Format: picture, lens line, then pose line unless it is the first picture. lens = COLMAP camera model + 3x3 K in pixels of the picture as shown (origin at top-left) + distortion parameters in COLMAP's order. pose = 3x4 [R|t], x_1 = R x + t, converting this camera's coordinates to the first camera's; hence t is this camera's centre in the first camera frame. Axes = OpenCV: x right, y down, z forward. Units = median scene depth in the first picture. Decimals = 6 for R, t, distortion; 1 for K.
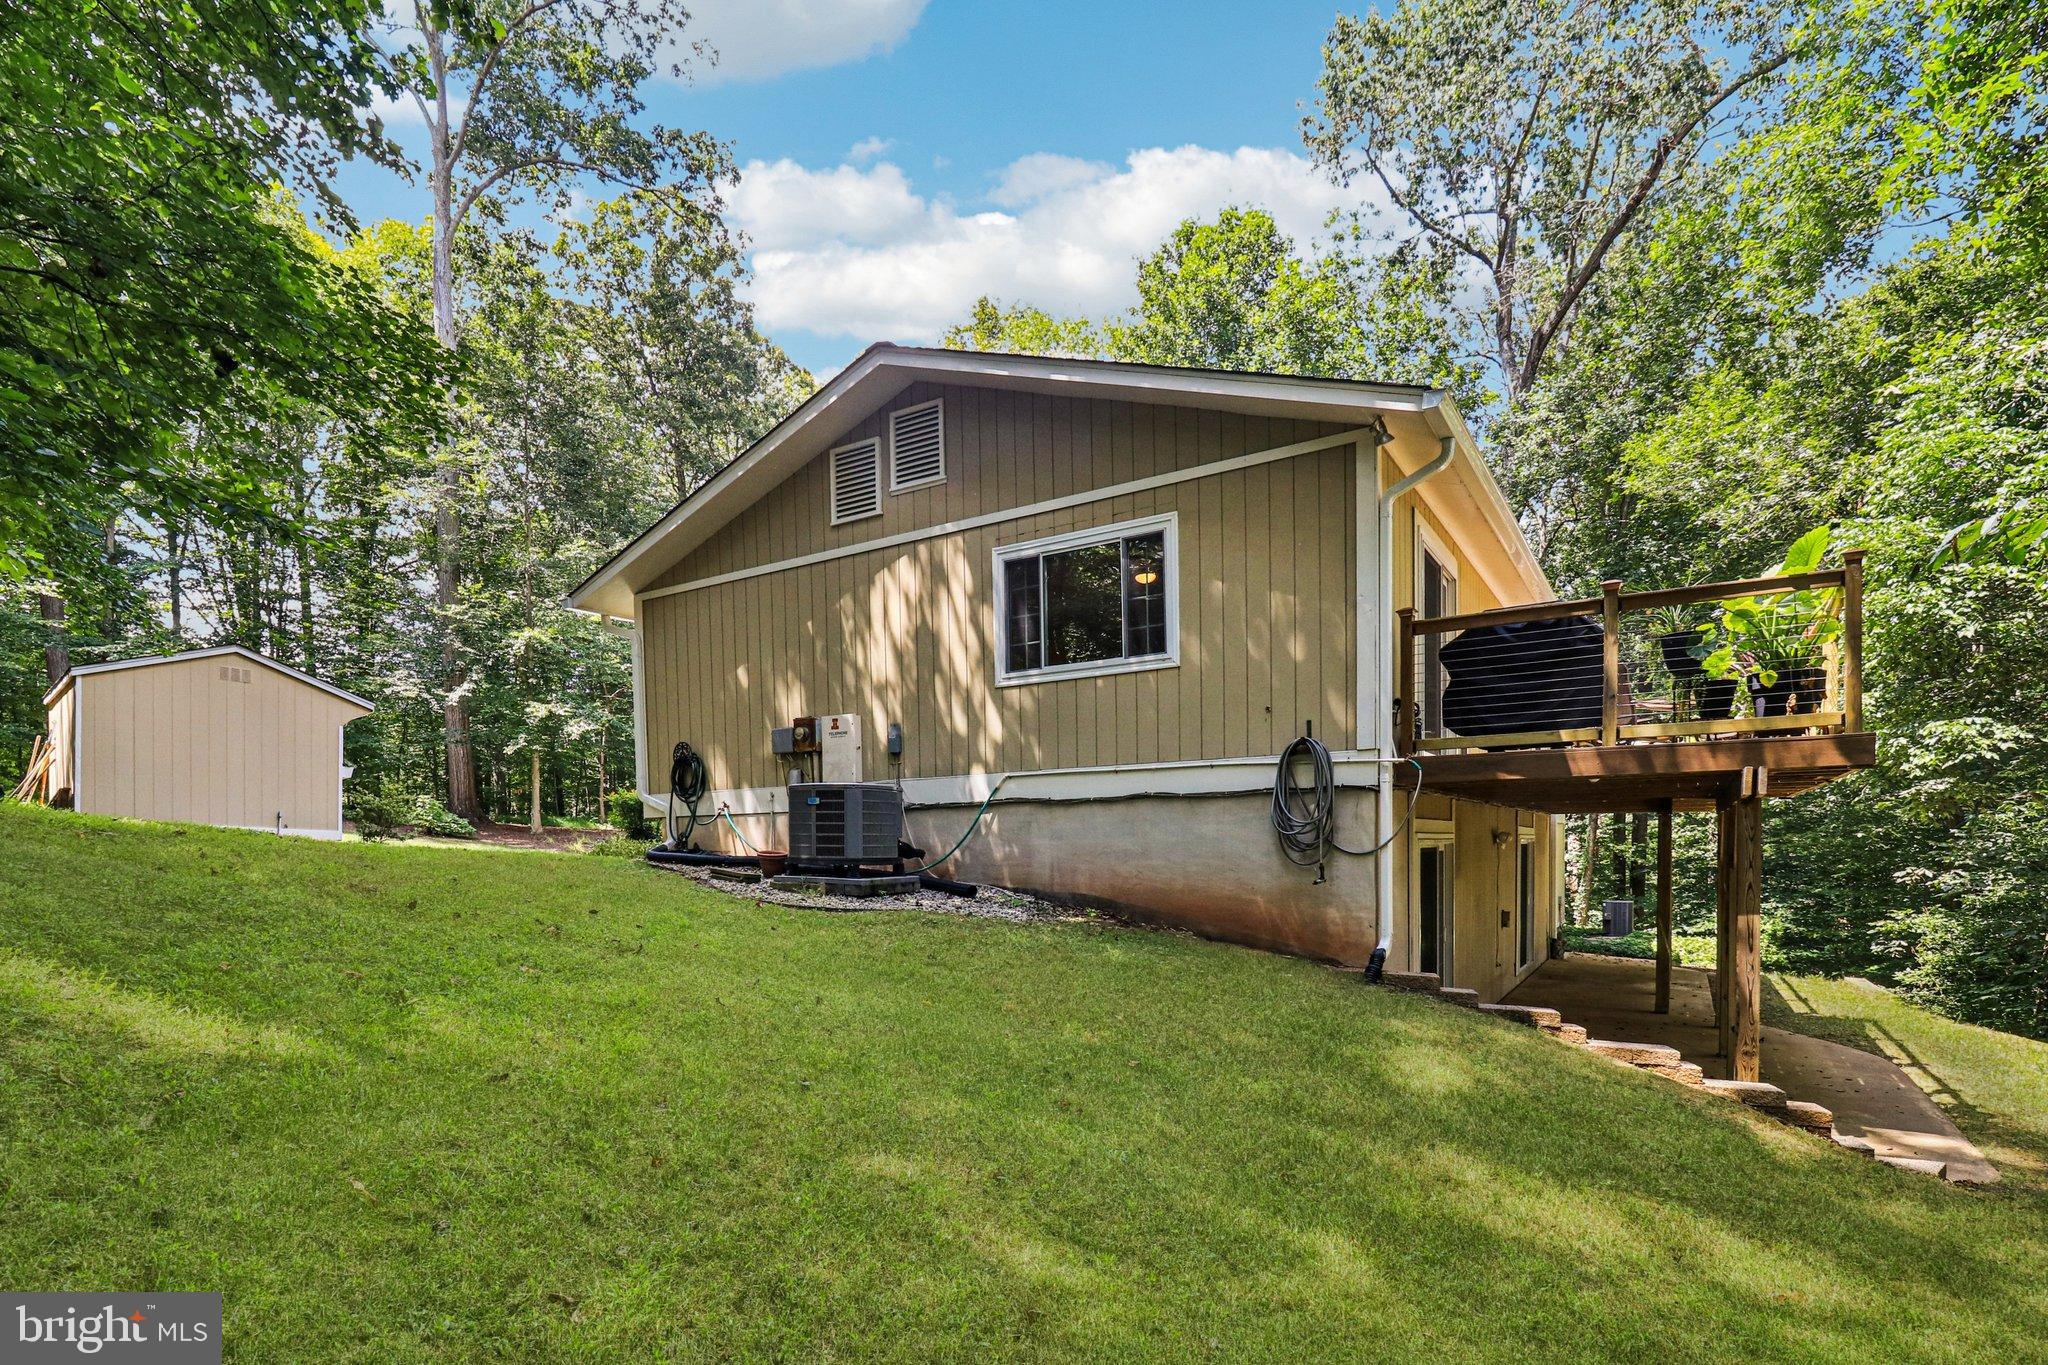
lens RADIAL K [[912.2, 0, 1024.0], [0, 912.2, 682.5], [0, 0, 1]] dist [-0.021372, -0.000201]
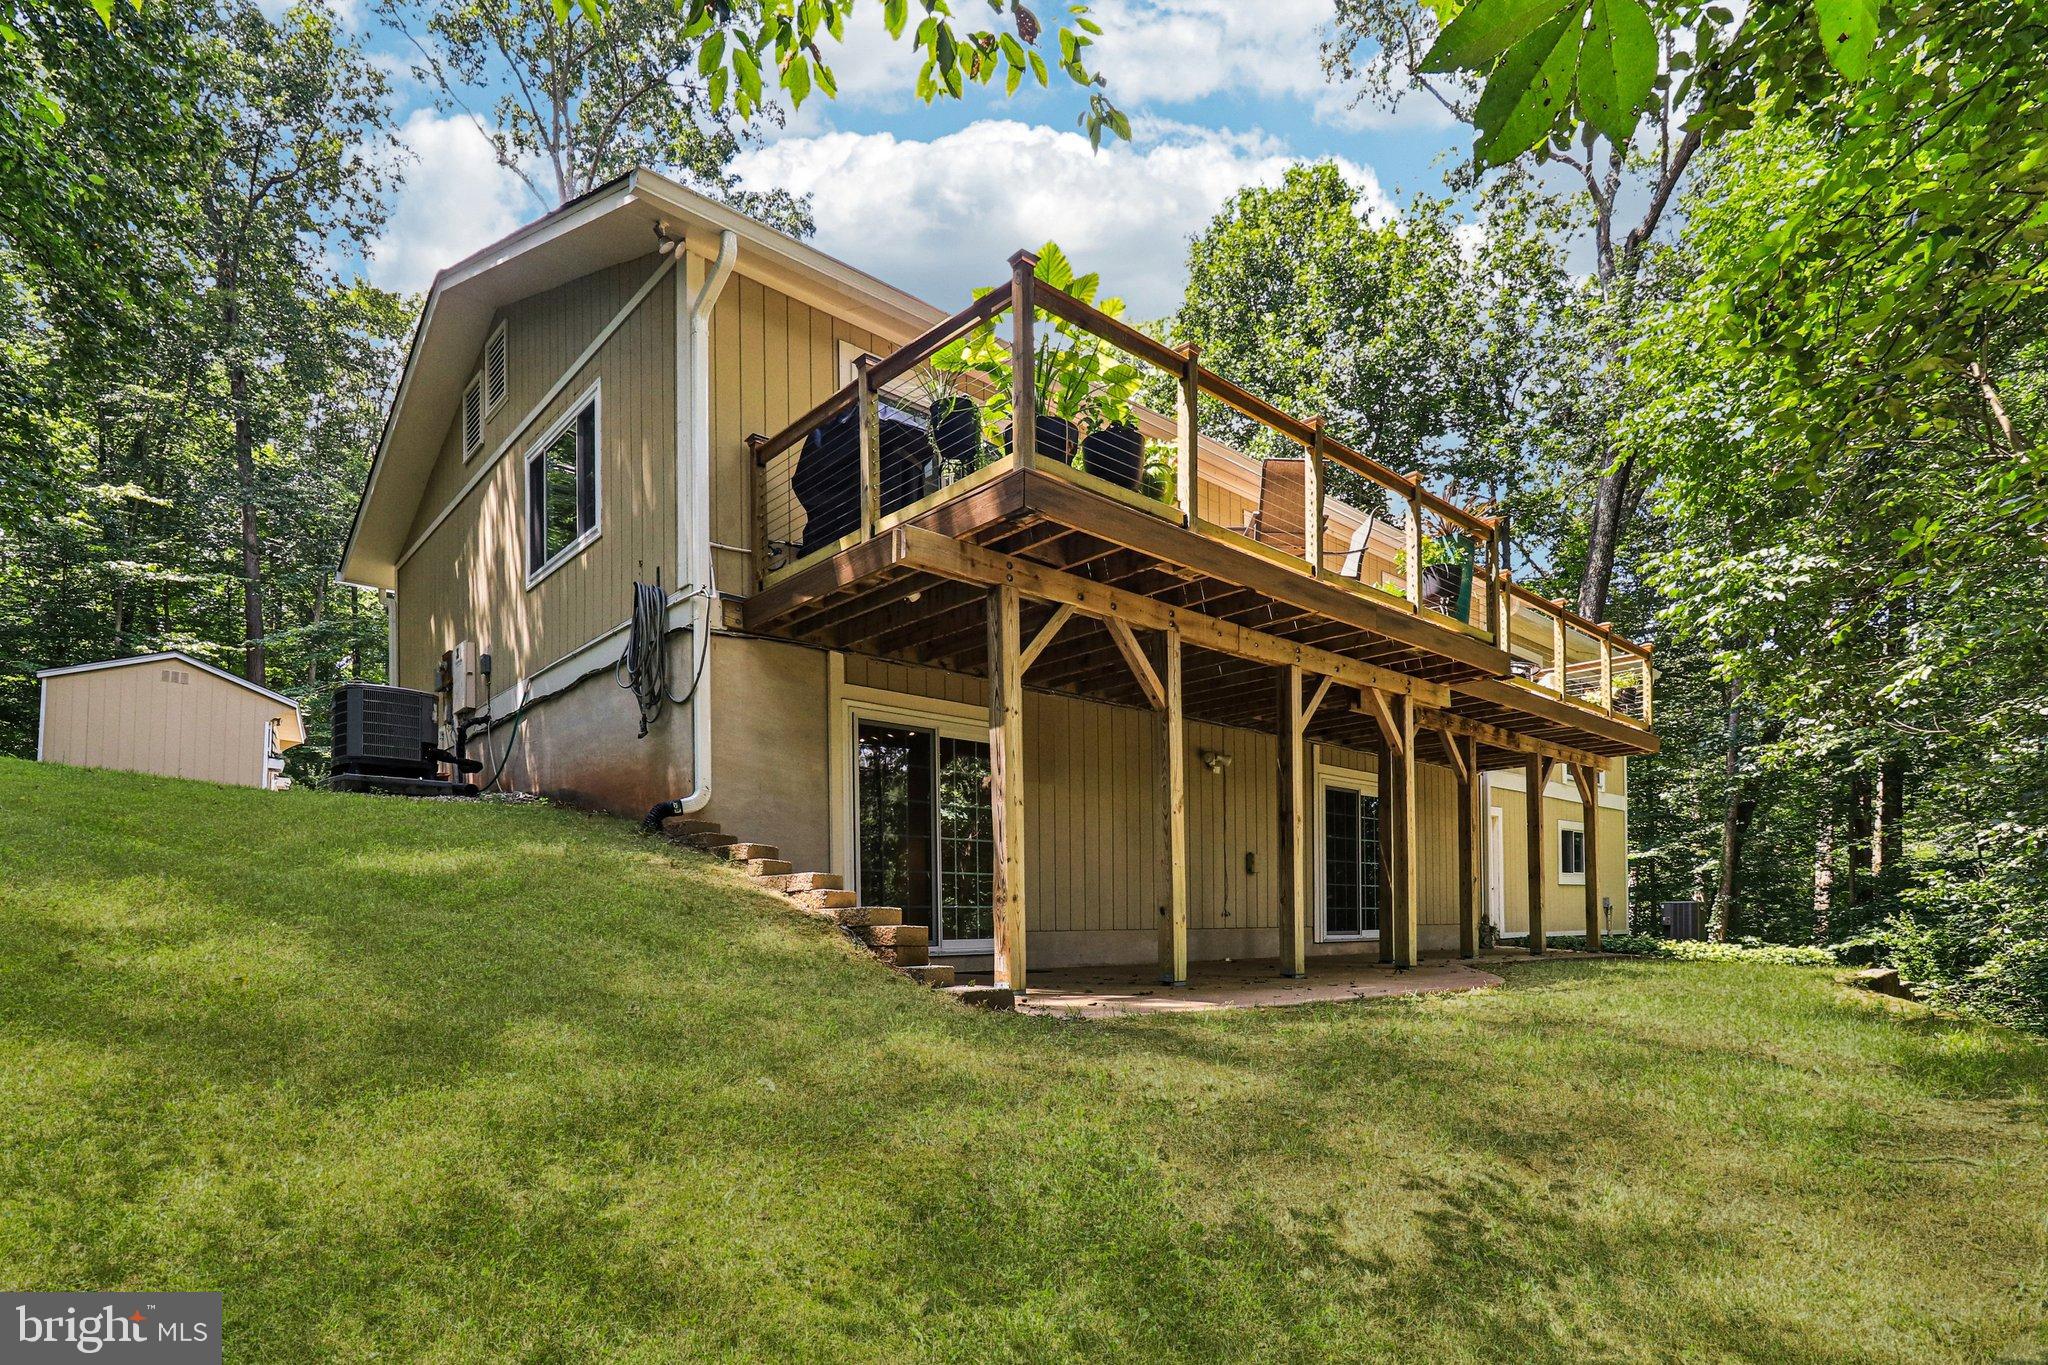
lens RADIAL K [[971.6, 0, 1024.0], [0, 971.6, 682.5], [0, 0, 1]] dist [-0.001975, -0.000157]
pose [[0.971279, -0.052862, -0.231996, 0.733648], [0.038780, 0.997141, -0.064849, 0.194810], [0.234761, 0.053990, 0.970553, 0.106922]]
